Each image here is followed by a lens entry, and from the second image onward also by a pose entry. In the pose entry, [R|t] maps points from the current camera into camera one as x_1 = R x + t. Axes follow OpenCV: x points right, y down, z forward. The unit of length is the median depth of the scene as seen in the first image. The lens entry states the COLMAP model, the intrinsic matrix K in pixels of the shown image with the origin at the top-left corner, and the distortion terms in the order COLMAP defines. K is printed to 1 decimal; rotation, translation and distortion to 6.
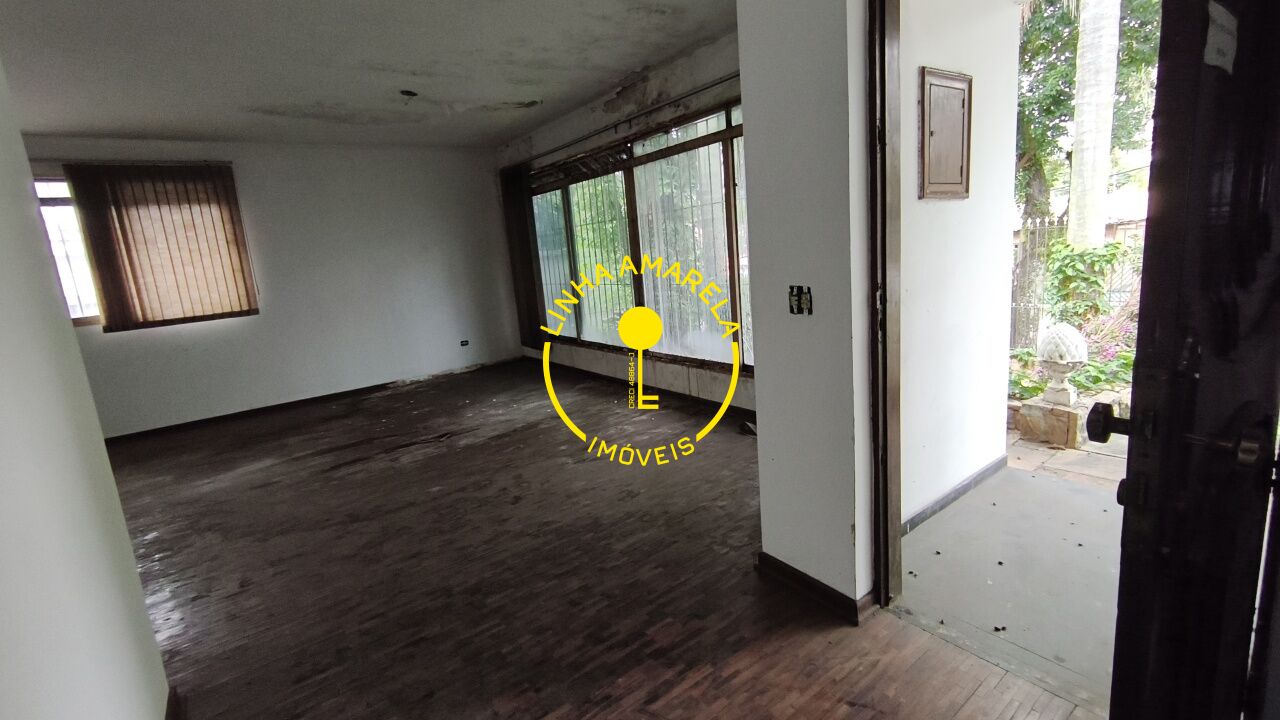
lens RADIAL K [[560.5, 0, 637.5], [0, 560.5, 352.8], [0, 0, 1]] dist [0.004074, 0.000149]
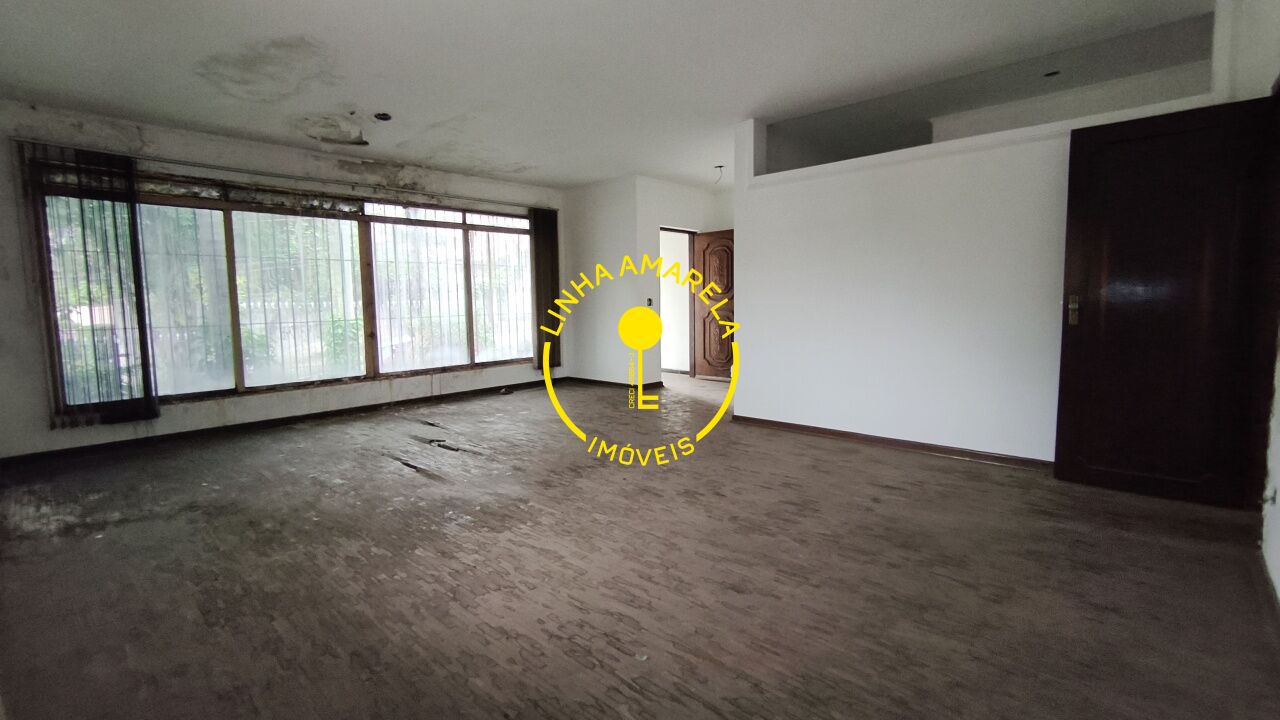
lens RADIAL K [[560.5, 0, 631.1], [0, 560.5, 354.5], [0, 0, 1]] dist [0.004074, 0.000149]
pose [[-0.161501, -0.006617, 0.986850, -1.348339], [0.217063, 0.975251, 0.042062, 0.025400], [-0.962705, 0.221001, -0.156068, 0.719387]]
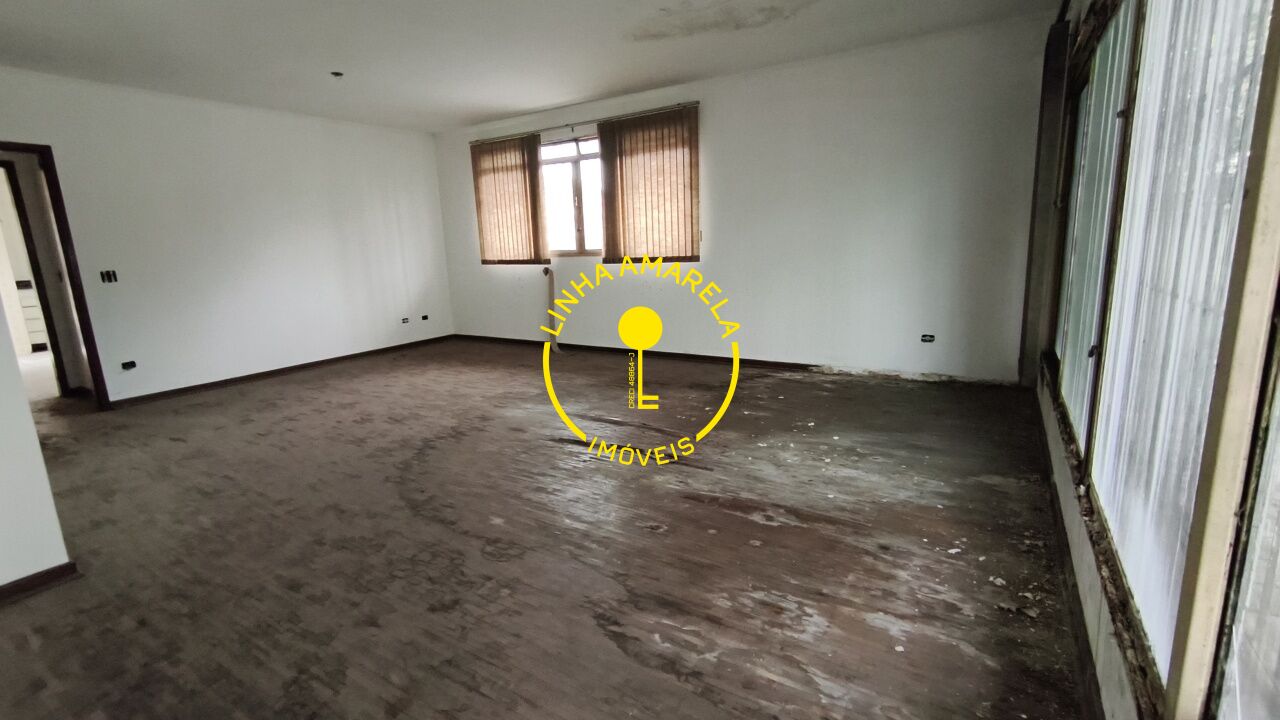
lens RADIAL K [[560.5, 0, 643.1], [0, 560.5, 352.3], [0, 0, 1]] dist [0.004074, 0.000149]
pose [[0.369825, 0.254177, -0.893658, 0.234980], [-0.167482, 0.964333, 0.204969, -0.116980], [0.913882, 0.073869, 0.399204, 0.621295]]
